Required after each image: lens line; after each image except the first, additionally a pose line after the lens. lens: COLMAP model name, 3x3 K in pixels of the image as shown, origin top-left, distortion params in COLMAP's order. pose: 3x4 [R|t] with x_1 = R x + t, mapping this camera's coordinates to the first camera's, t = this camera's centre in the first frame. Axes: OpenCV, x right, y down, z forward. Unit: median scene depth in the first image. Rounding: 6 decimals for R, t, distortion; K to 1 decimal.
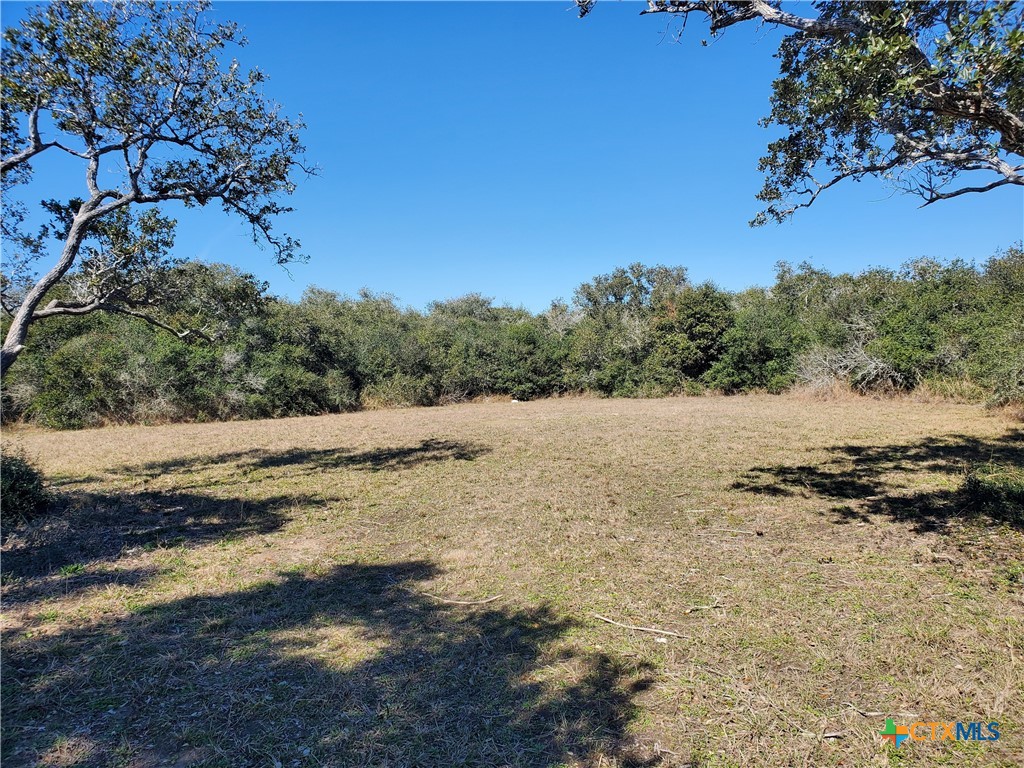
lens RADIAL K [[844.6, 0, 510.9], [0, 844.6, 388.5], [0, 0, 1]] dist [0.062262, -0.030880]
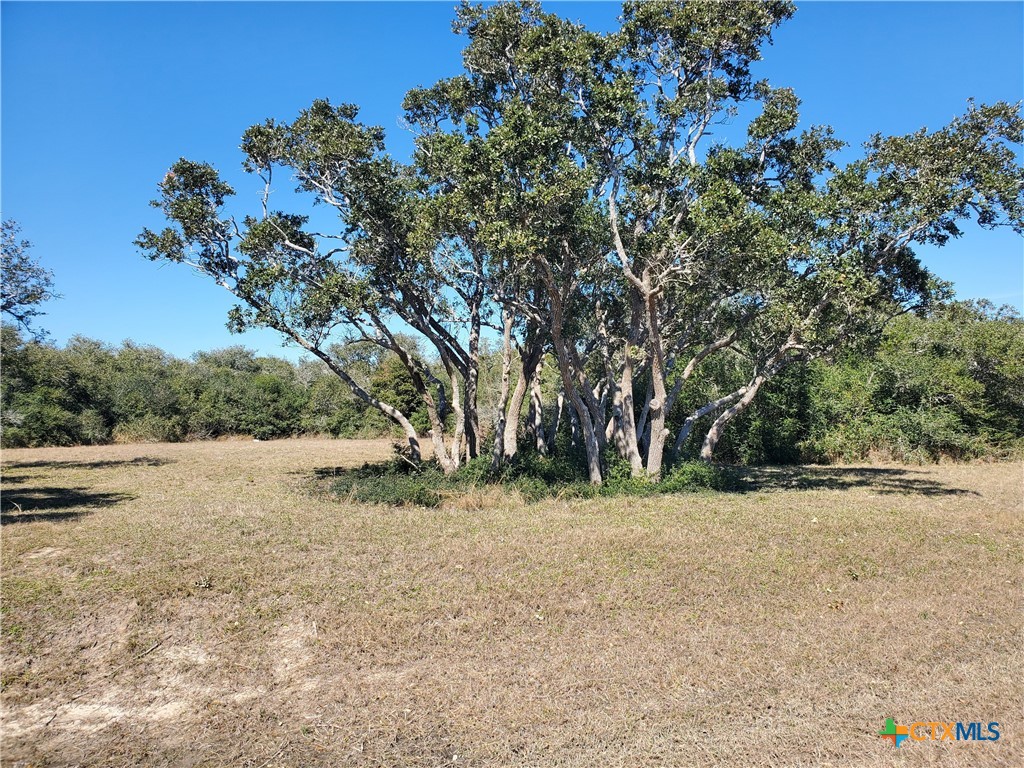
lens RADIAL K [[844.6, 0, 513.3], [0, 844.6, 380.1], [0, 0, 1]] dist [0.062262, -0.030880]
pose [[0.972650, 0.040078, 0.228793, 0.089739], [-0.024380, 0.997176, -0.071033, 0.007202], [-0.230994, 0.063512, 0.970880, -0.294647]]
